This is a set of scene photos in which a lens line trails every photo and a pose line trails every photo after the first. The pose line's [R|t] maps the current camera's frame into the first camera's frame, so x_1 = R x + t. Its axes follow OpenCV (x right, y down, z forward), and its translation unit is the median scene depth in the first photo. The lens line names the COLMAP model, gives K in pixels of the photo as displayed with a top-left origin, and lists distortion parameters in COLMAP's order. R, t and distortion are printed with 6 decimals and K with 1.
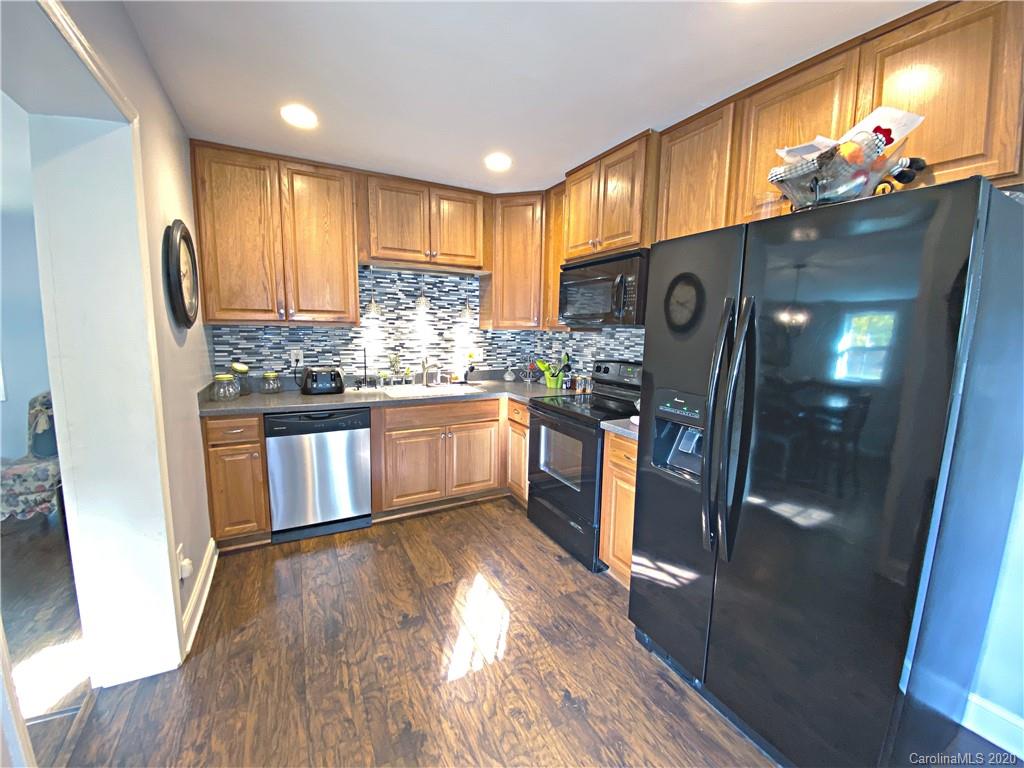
lens RADIAL K [[410.3, 0, 516.1], [0, 410.3, 382.3], [0, 0, 1]] dist [0.028250, -0.024027]
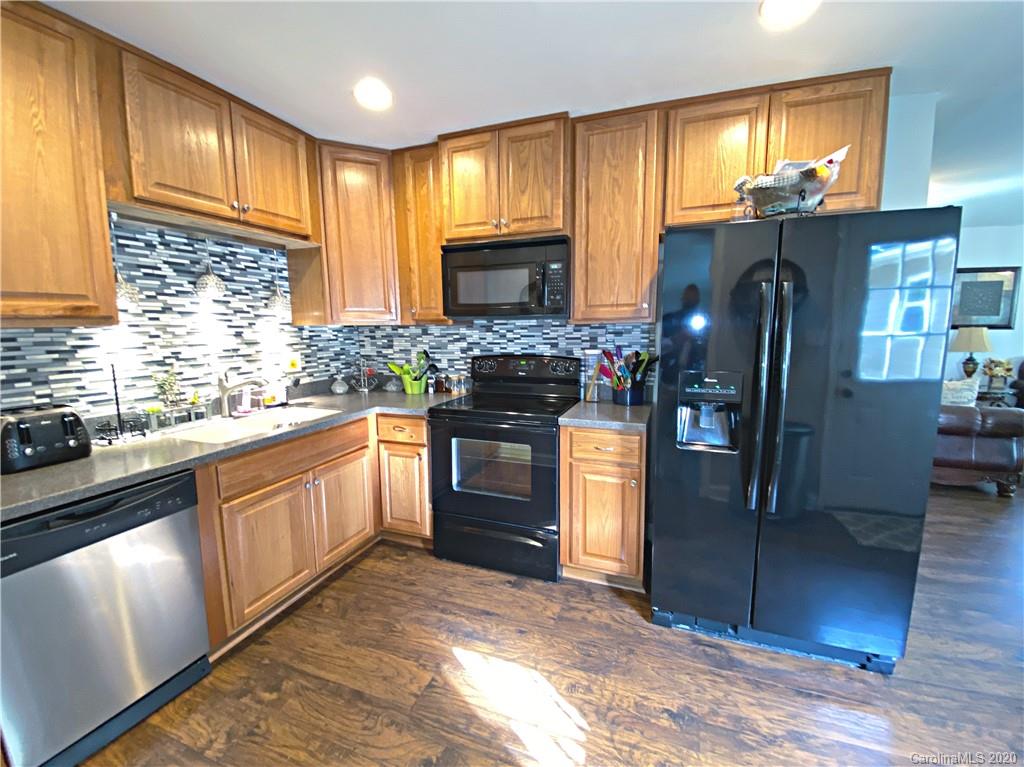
lens RADIAL K [[417.9, 0, 537.5], [0, 417.9, 381.0], [0, 0, 1]] dist [0.033380, -0.025850]
pose [[0.753525, -0.112221, 0.647770, -0.300148], [0.110272, 0.992938, 0.043743, -0.024621], [-0.648104, 0.038470, 0.760579, 0.216071]]
